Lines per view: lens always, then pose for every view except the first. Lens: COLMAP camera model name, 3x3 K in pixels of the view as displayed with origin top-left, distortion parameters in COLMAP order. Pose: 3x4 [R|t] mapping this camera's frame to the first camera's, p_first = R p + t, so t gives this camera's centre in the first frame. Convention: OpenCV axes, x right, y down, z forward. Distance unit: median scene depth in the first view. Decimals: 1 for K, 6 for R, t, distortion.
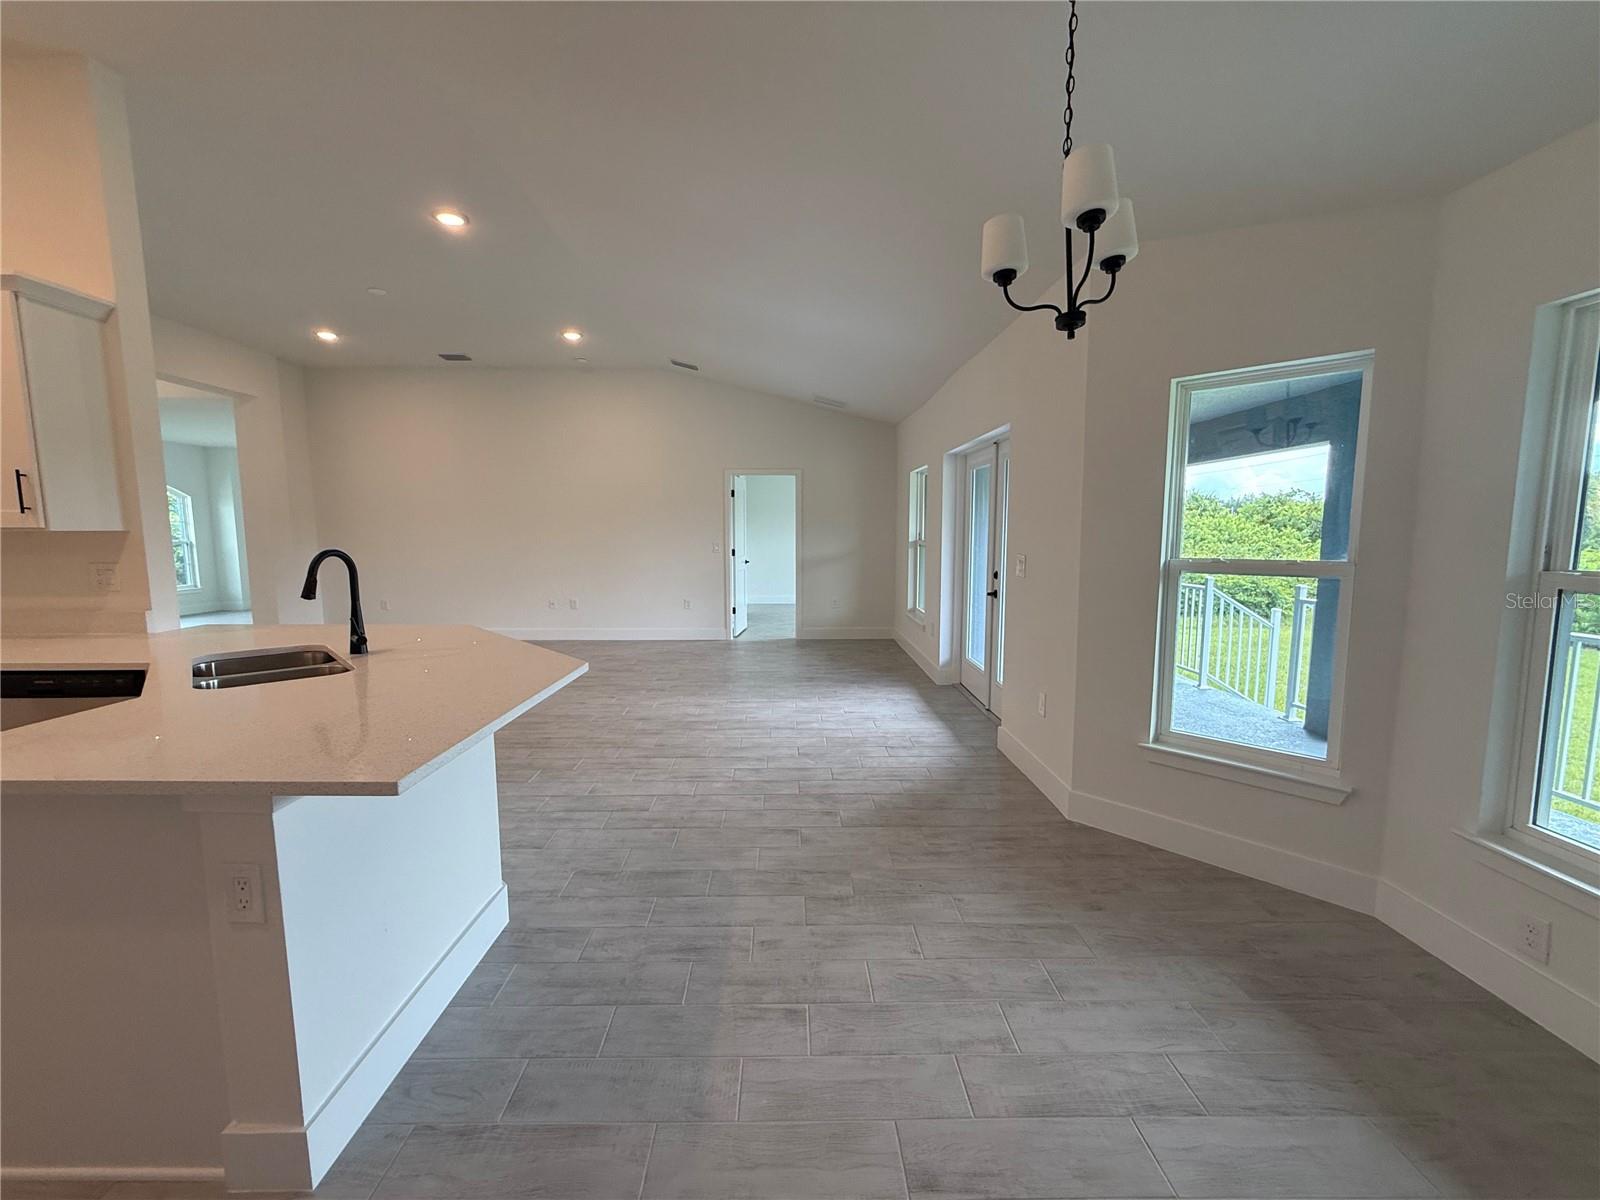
lens RADIAL K [[637.6, 0, 795.3], [0, 637.6, 599.5], [0, 0, 1]] dist [0.000072, 0.000118]
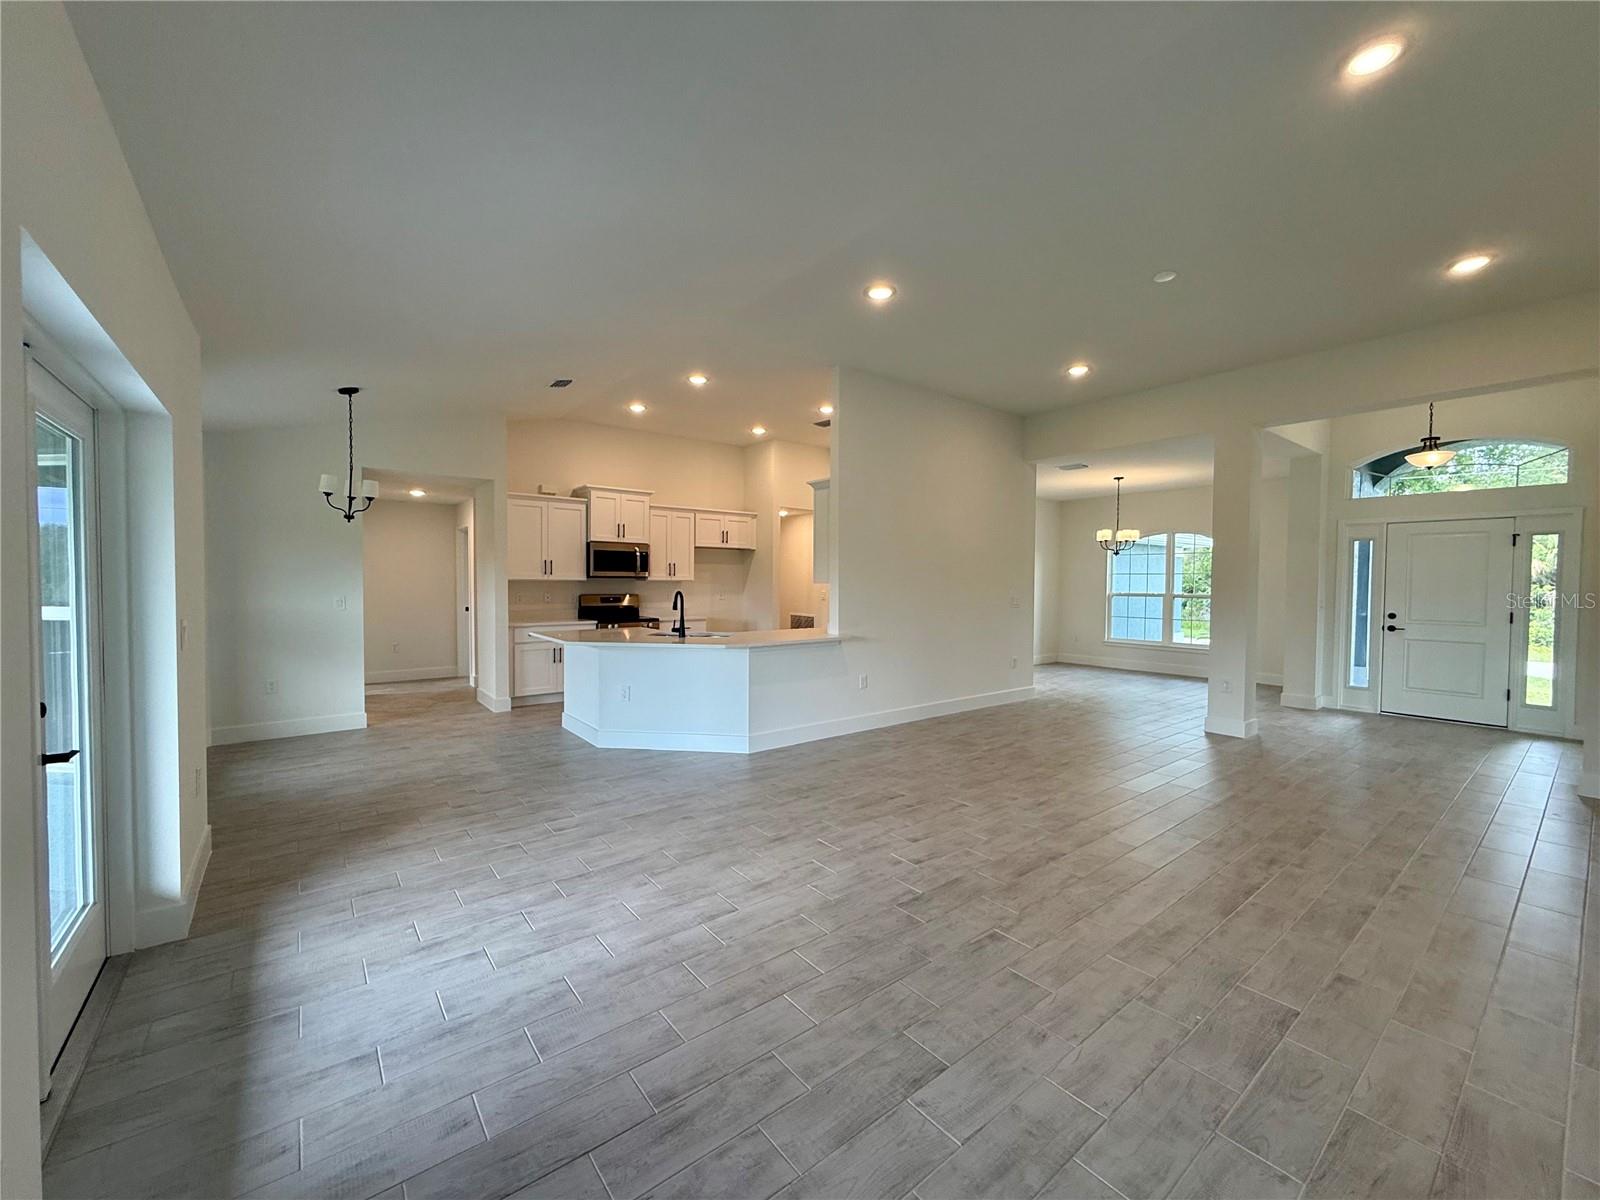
lens RADIAL K [[637.6, 0, 795.3], [0, 637.6, 599.5], [0, 0, 1]] dist [0.000072, 0.000118]
pose [[-0.795074, 0.015090, -0.606324, 0.329092], [-0.069803, 0.990771, 0.116191, -0.305217], [0.602482, 0.134703, -0.786683, 2.699286]]
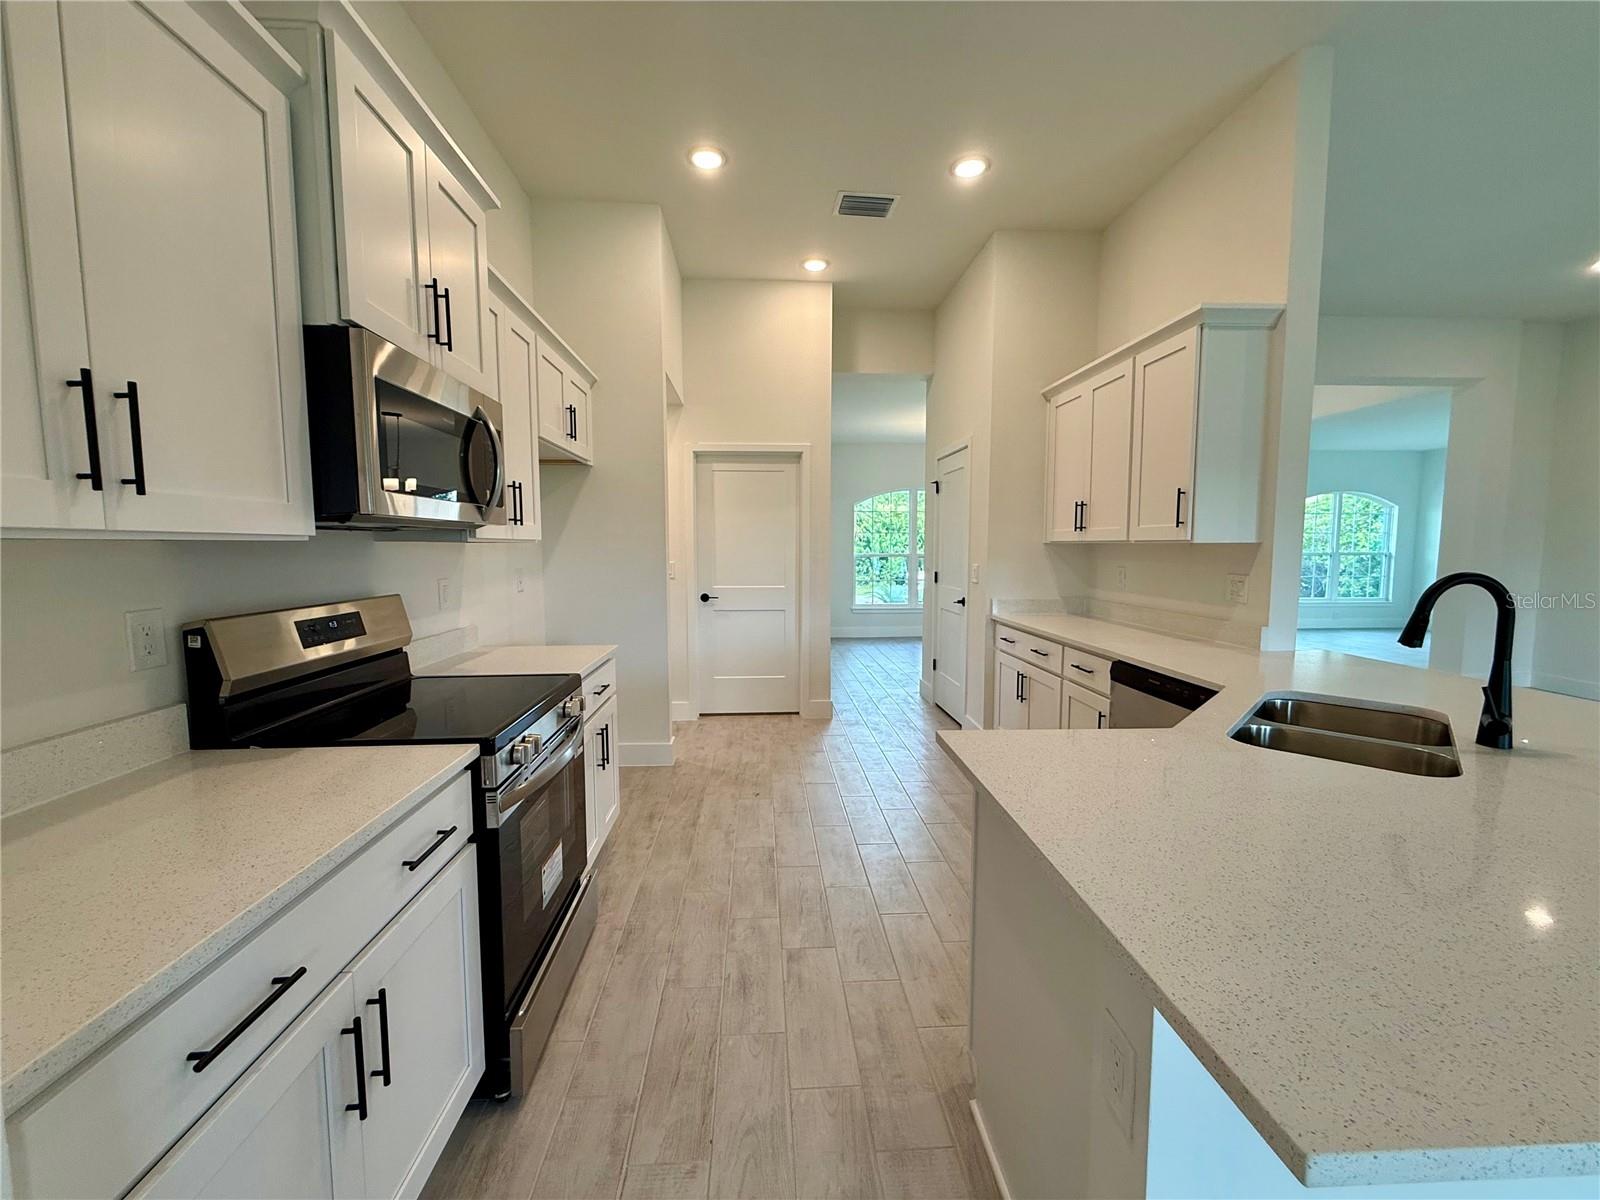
lens RADIAL K [[637.6, 0, 795.3], [0, 637.6, 599.5], [0, 0, 1]] dist [0.000072, 0.000118]
pose [[0.045297, 0.088154, -0.995076, -0.113749], [-0.104709, 0.991031, 0.083029, -0.030188], [0.993471, 0.100433, 0.054122, 0.268035]]
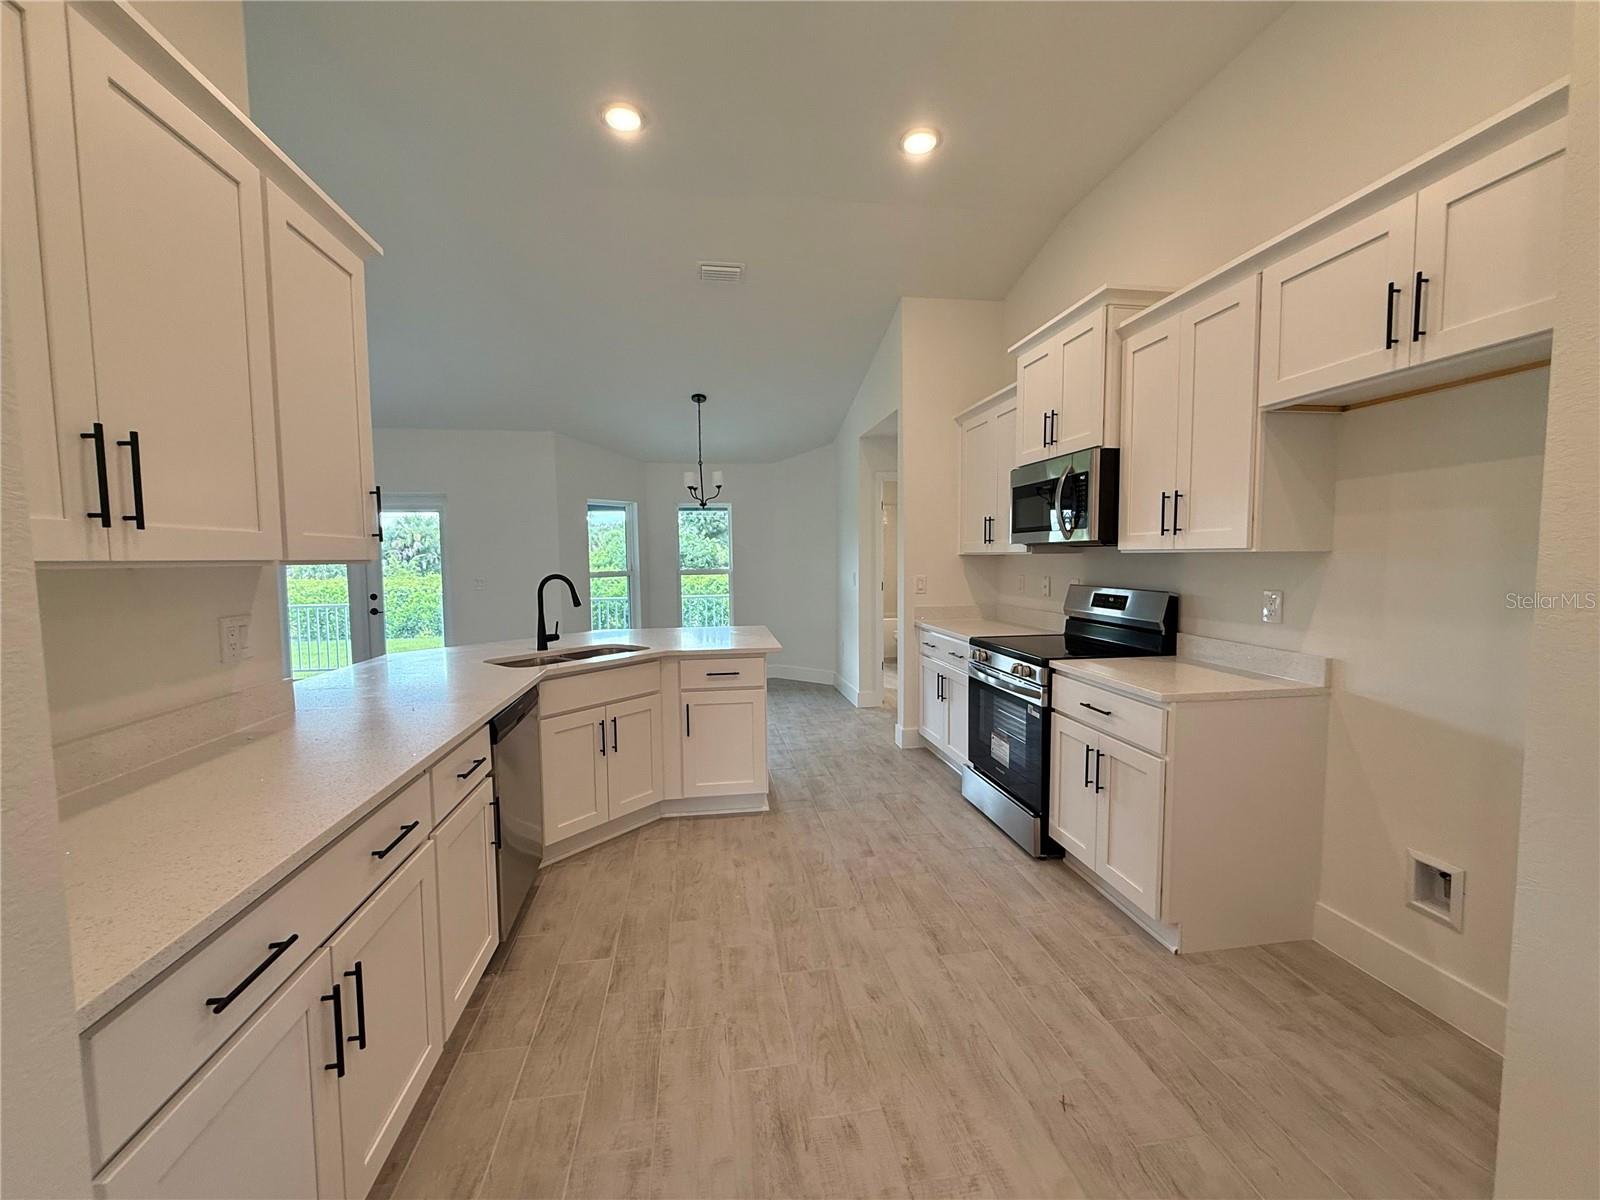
lens RADIAL K [[637.6, 0, 795.3], [0, 637.6, 599.5], [0, 0, 1]] dist [0.000072, 0.000118]
pose [[-0.139239, -0.062980, 0.988254, -1.893209], [0.116633, 0.989986, 0.079524, -0.062182], [-0.983366, 0.126336, -0.130499, 0.564934]]
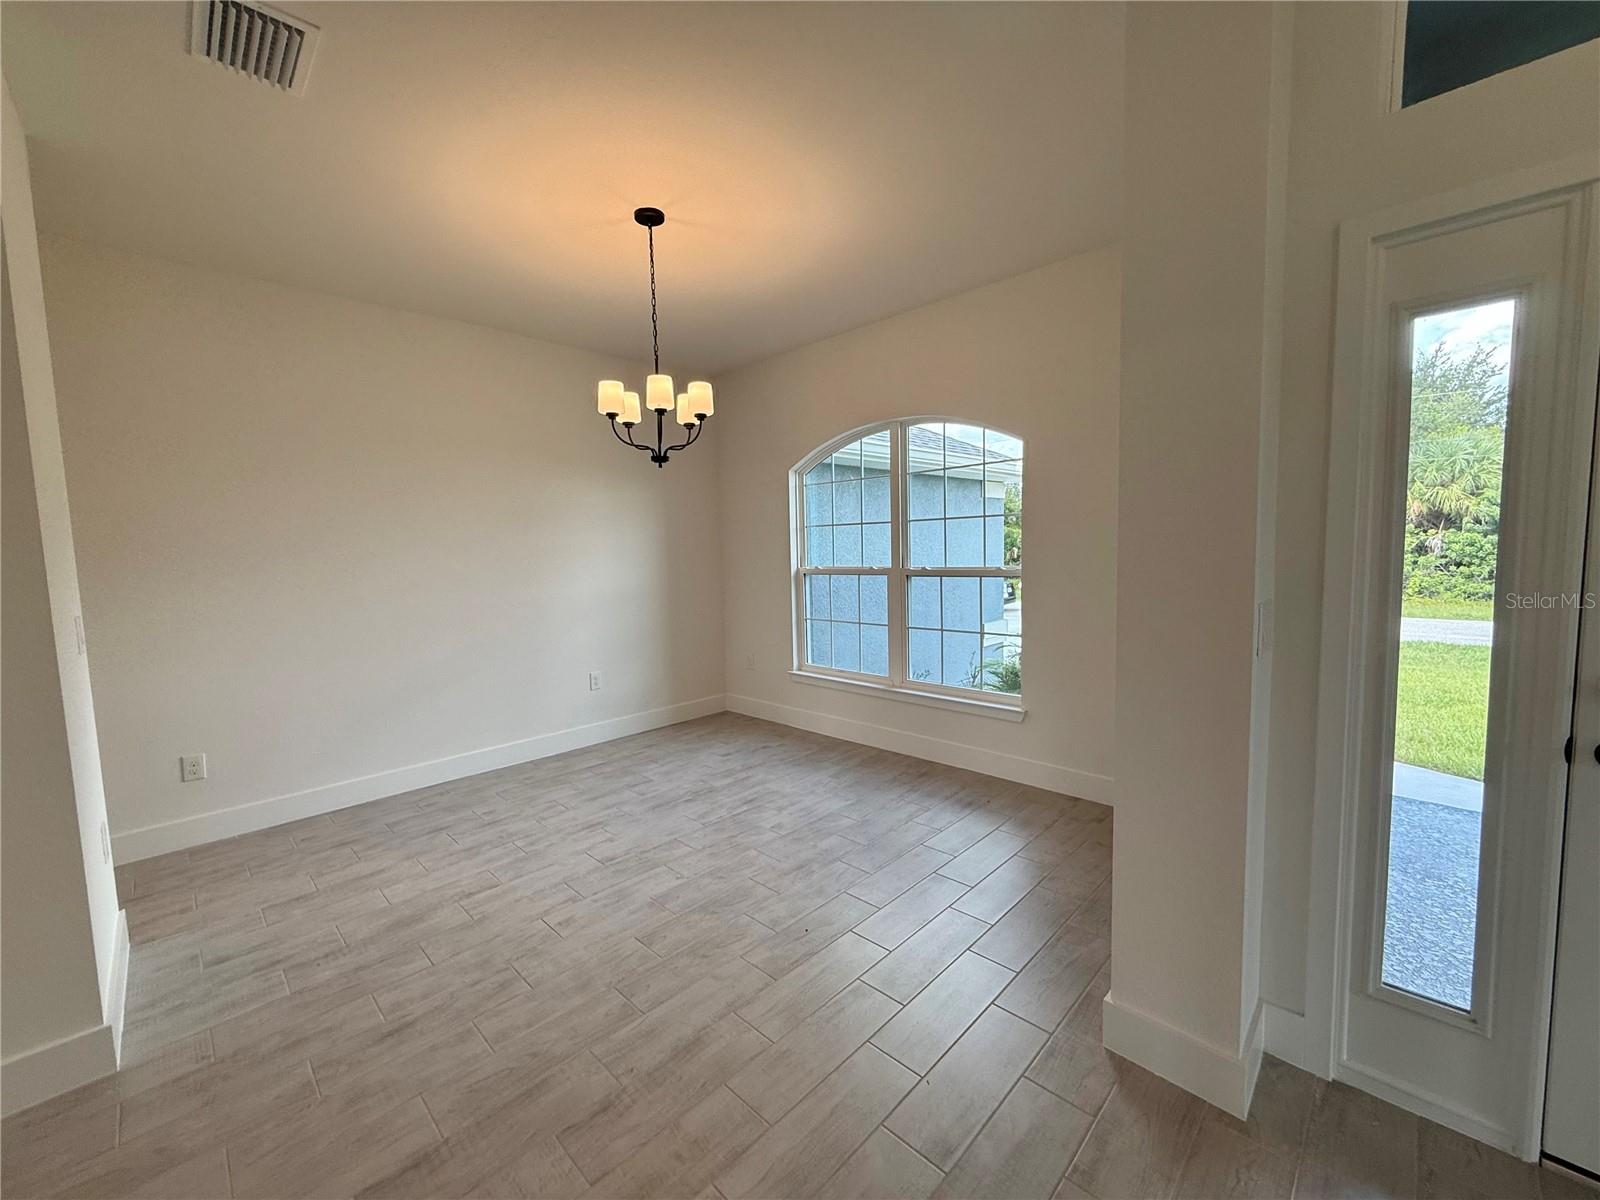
lens RADIAL K [[637.6, 0, 795.3], [0, 637.6, 599.5], [0, 0, 1]] dist [0.000072, 0.000118]
pose [[-0.708948, 0.079171, -0.700803, -2.332920], [-0.048163, 0.985924, 0.160104, -0.224356], [0.703614, 0.147258, -0.695156, 2.028665]]
